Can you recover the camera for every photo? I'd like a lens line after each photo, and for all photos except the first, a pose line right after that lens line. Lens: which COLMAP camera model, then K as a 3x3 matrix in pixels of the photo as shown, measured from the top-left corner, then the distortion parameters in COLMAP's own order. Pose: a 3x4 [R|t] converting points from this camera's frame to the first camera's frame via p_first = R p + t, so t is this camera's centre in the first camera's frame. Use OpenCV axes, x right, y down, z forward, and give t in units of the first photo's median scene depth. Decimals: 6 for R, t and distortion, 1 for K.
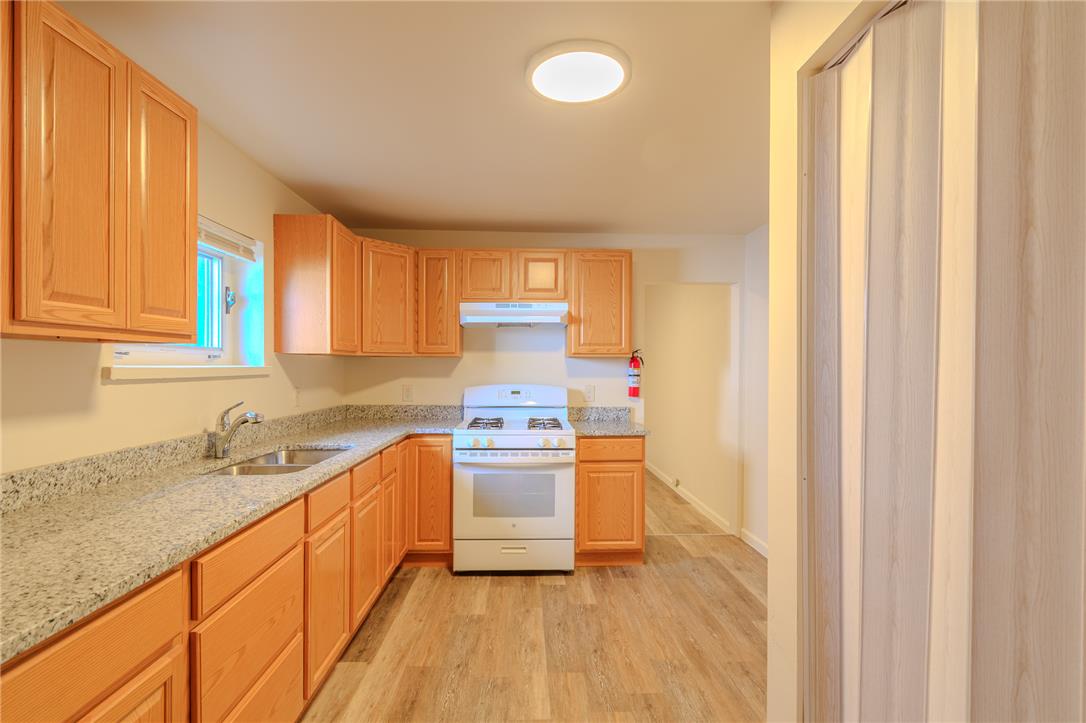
lens RADIAL K [[501.4, 0, 539.8], [0, 501.4, 365.0], [0, 0, 1]] dist [0.004931, -0.002362]
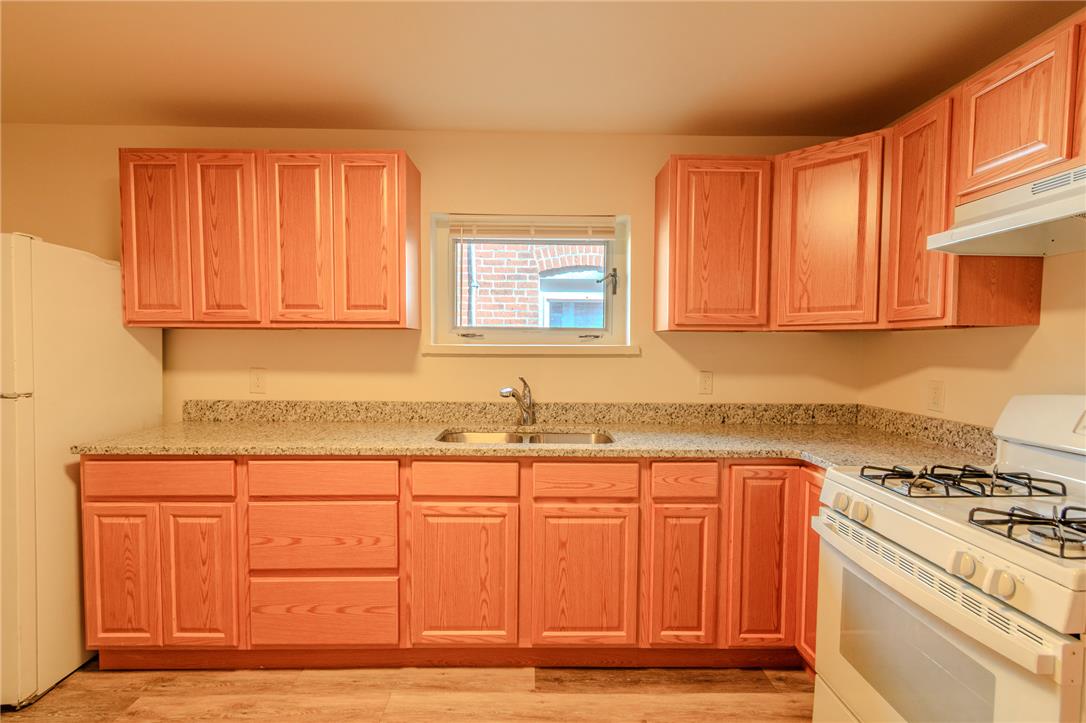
lens RADIAL K [[501.4, 0, 539.1], [0, 501.4, 369.4], [0, 0, 1]] dist [0.004931, -0.002362]
pose [[-0.001983, 0.042692, -0.999086, 0.438636], [-0.001921, 0.999086, 0.042696, 0.008041], [0.999996, 0.002004, -0.001900, 0.902269]]
